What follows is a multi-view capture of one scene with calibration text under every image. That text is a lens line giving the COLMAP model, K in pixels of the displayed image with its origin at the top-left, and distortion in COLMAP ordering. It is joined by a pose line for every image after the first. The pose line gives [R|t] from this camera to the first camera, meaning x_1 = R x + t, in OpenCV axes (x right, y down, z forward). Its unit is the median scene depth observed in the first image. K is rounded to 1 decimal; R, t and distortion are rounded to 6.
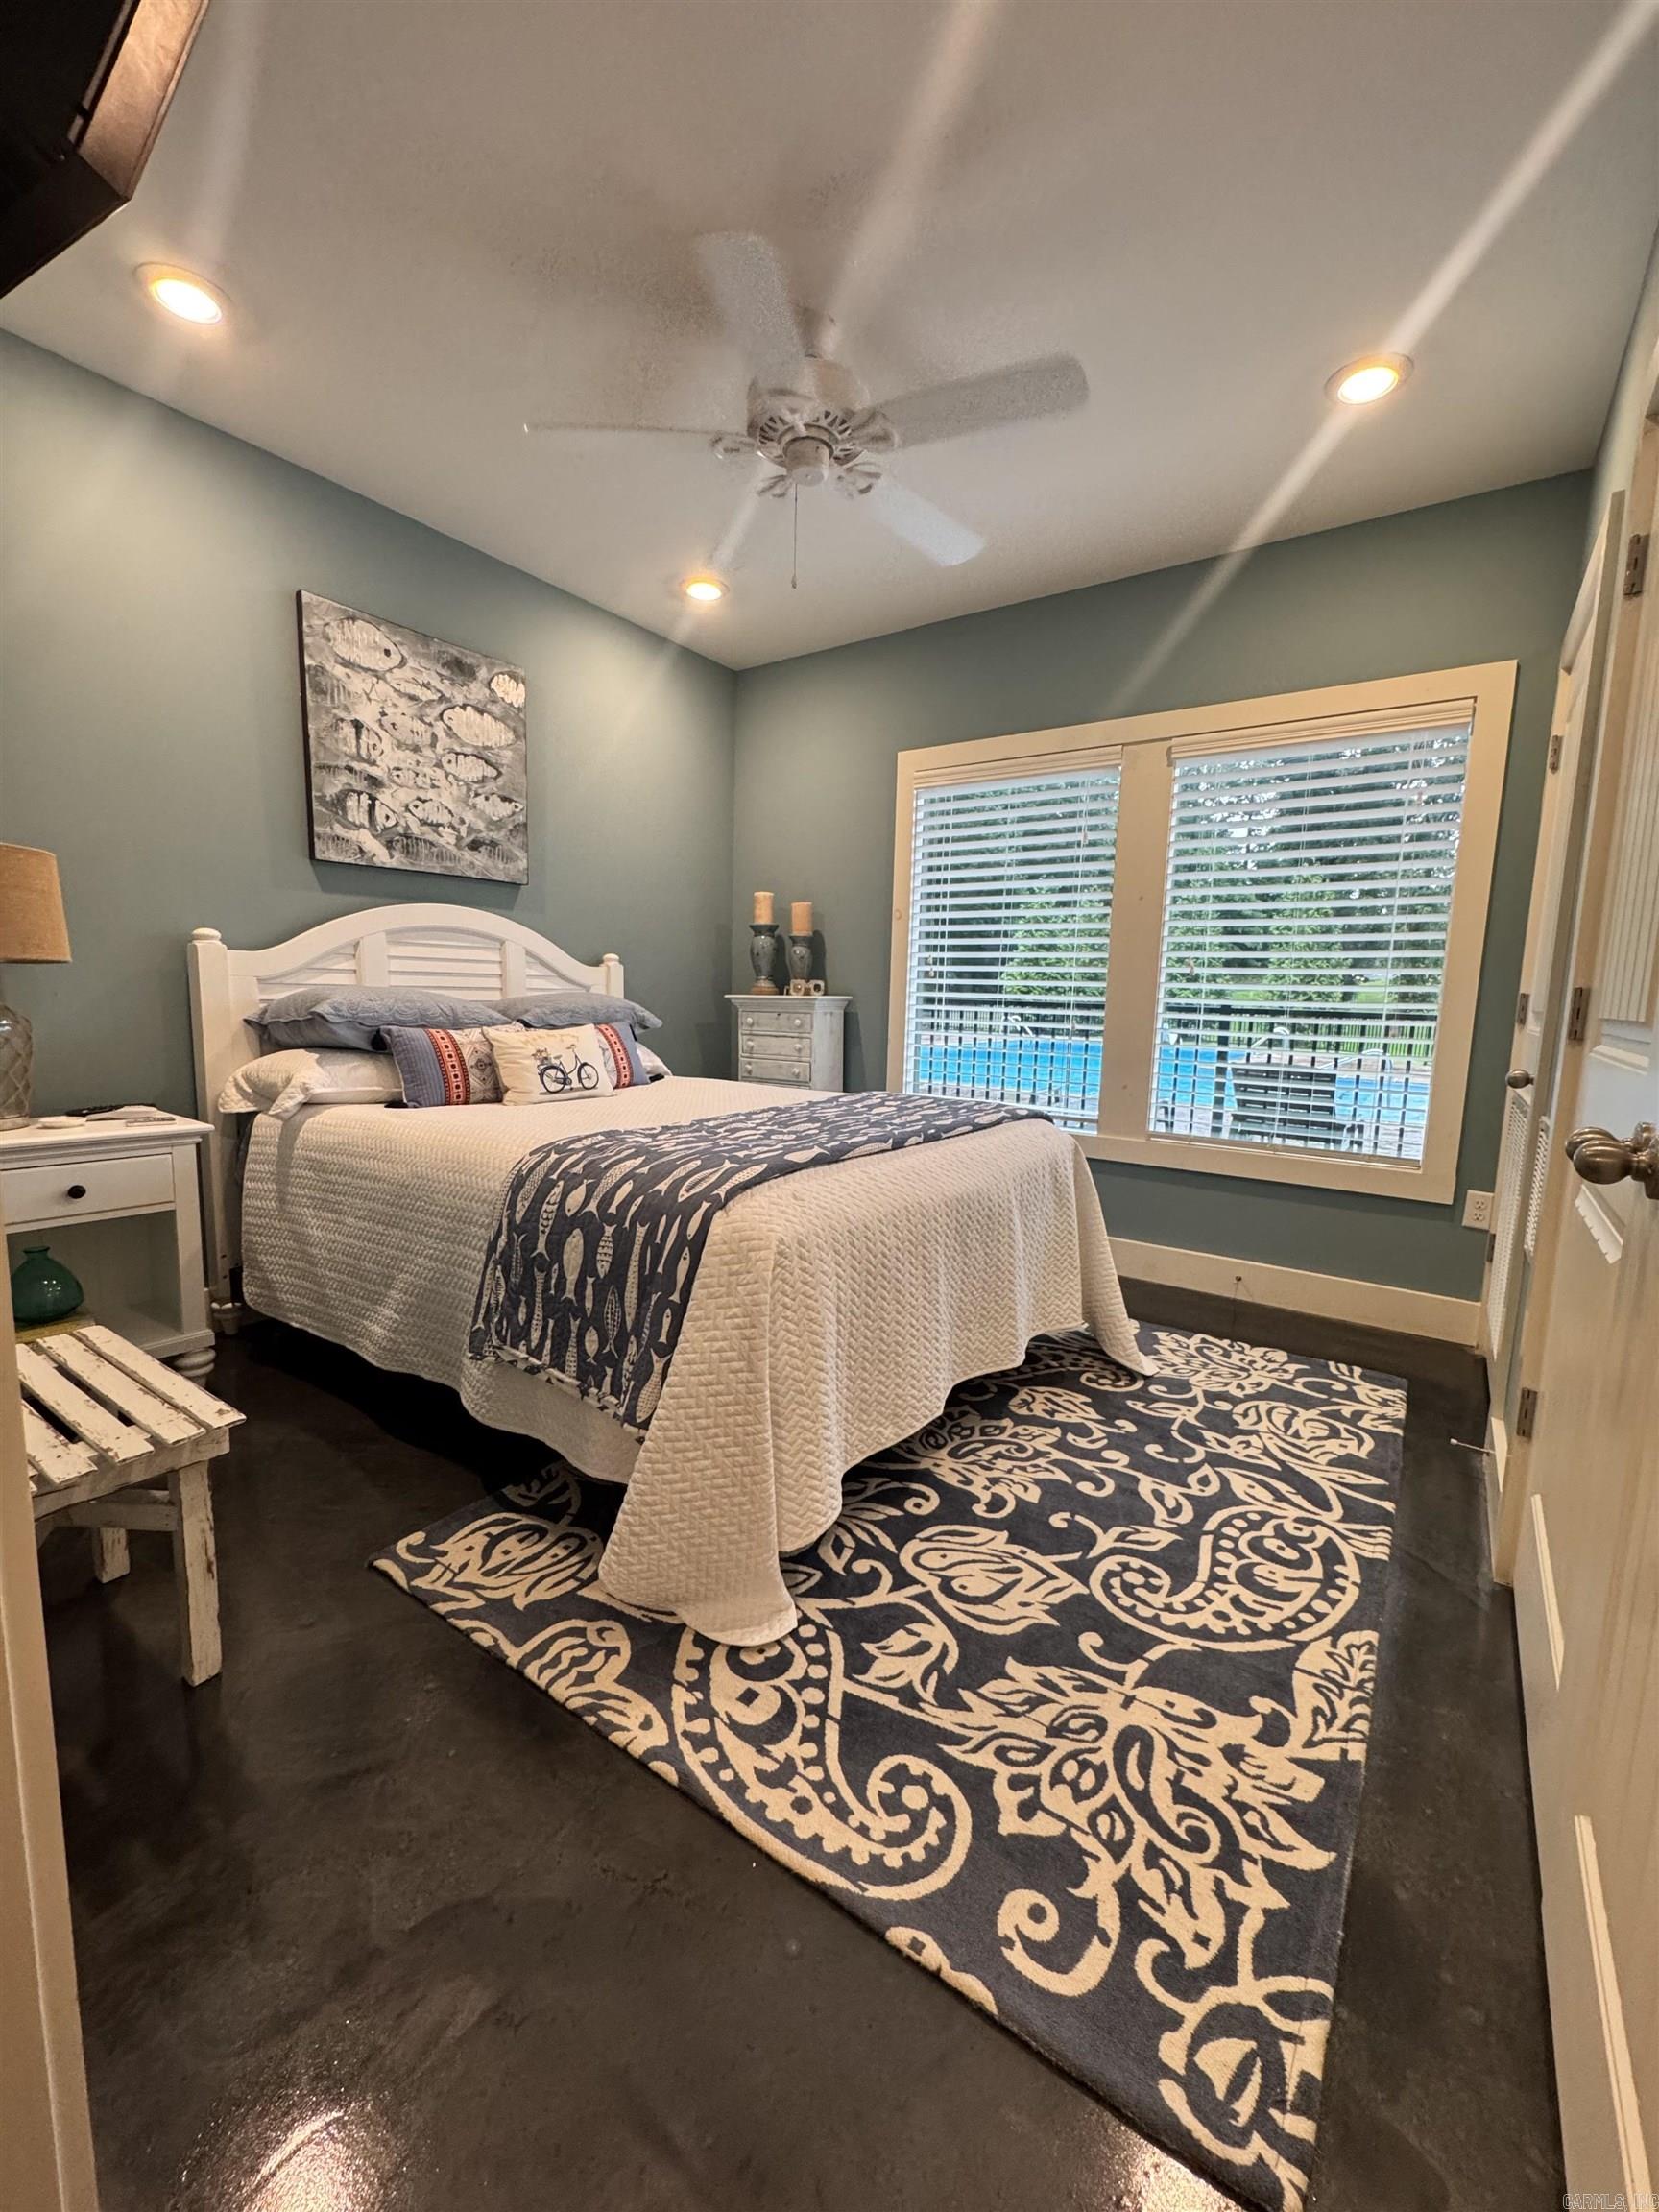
lens RADIAL K [[888.8, 0, 821.1], [0, 888.8, 1107.2], [0, 0, 1]] dist [-0.000869, -0.000745]
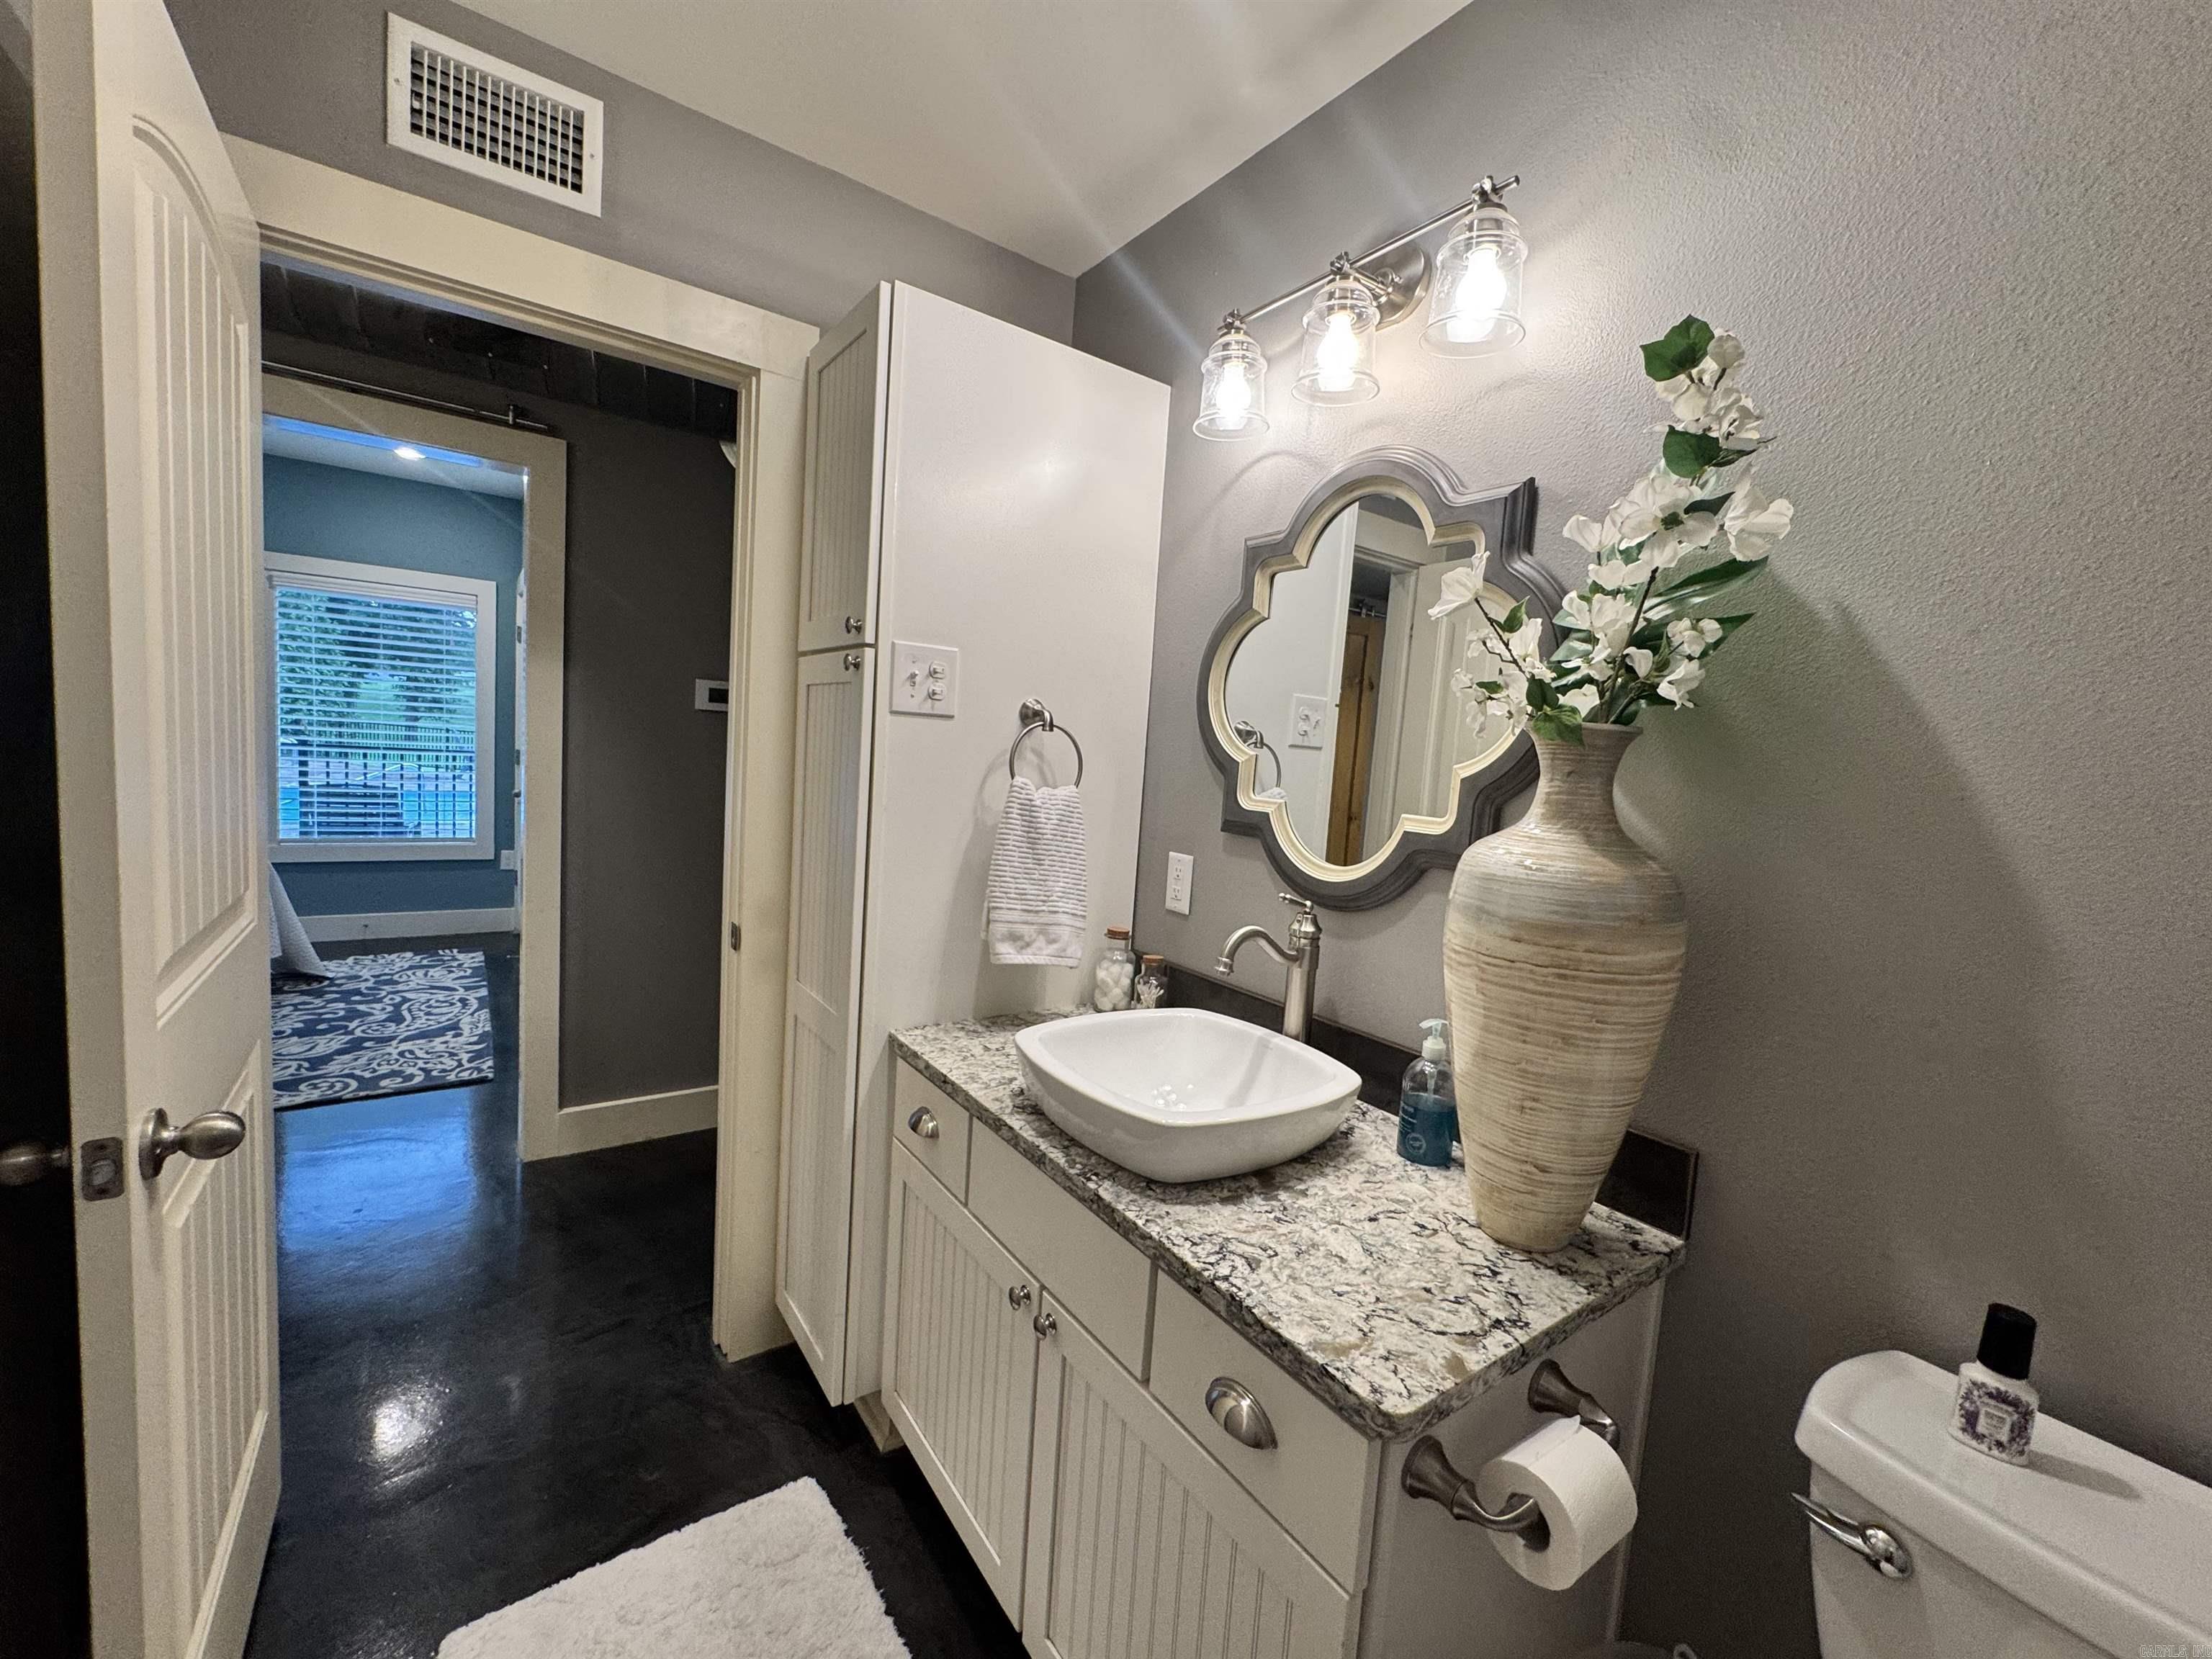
lens RADIAL K [[888.8, 0, 1106.0], [0, 888.8, 829.5], [0, 0, 1]] dist [-0.000869, -0.000745]
pose [[0.325297, -0.088258, 0.941484, -1.134973], [0.066596, 0.995301, 0.070293, 0.003058], [-0.943264, 0.039833, 0.329646, -1.516594]]
